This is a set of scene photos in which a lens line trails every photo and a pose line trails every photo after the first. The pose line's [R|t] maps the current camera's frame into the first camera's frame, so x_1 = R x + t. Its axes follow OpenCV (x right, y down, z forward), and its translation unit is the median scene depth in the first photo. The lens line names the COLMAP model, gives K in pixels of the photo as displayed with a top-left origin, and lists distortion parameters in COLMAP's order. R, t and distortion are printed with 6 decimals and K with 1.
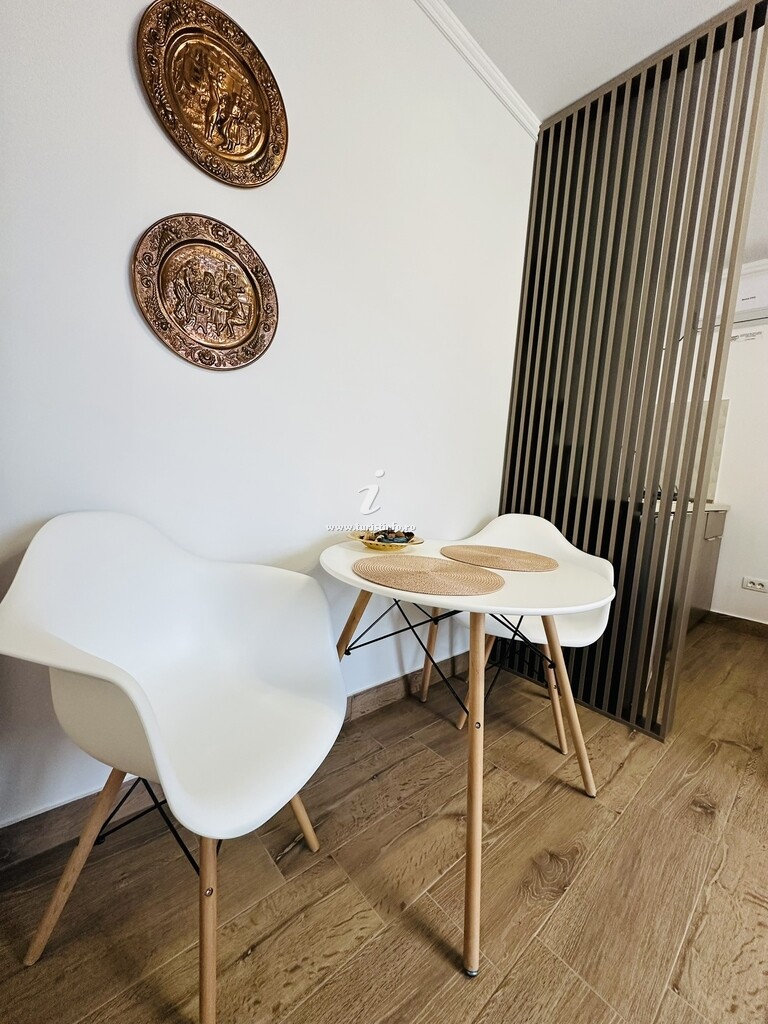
lens RADIAL K [[414.1, 0, 382.6], [0, 414.1, 513.6], [0, 0, 1]] dist [-0.001521, -0.000542]
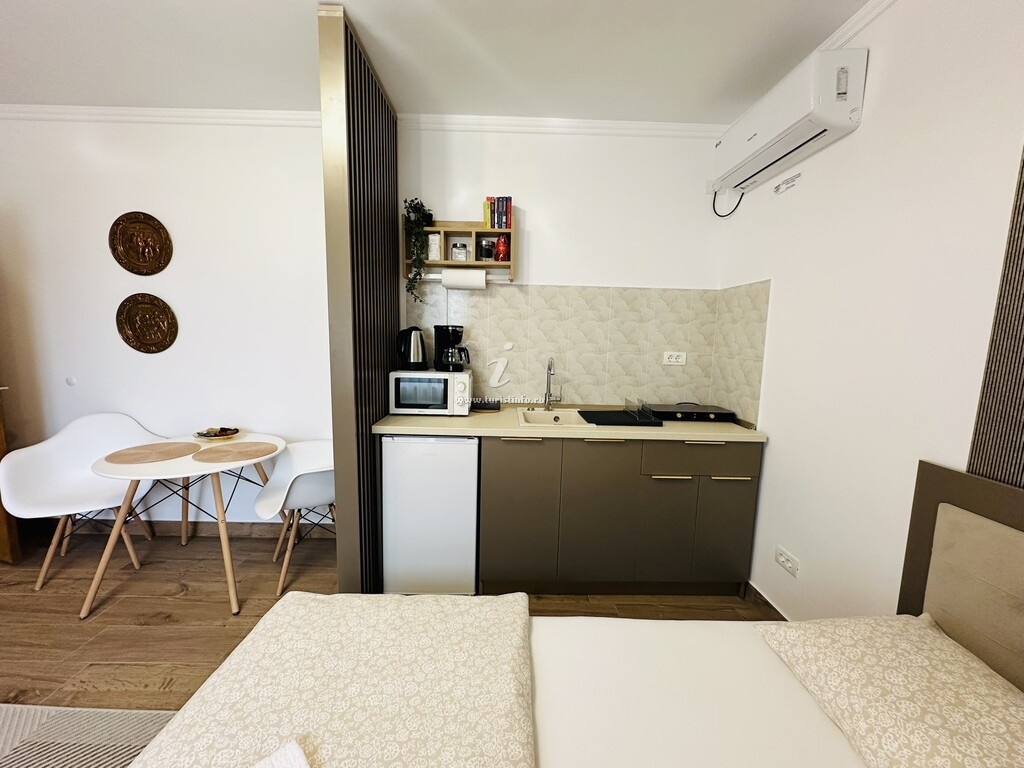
lens RADIAL K [[414.1, 0, 508.6], [0, 414.1, 380.7], [0, 0, 1]] dist [-0.001521, -0.000542]
pose [[0.755047, 0.019572, -0.655378, 2.705375], [-0.033757, 0.999389, -0.009046, -0.243059], [0.654801, 0.028953, 0.755247, 0.574910]]
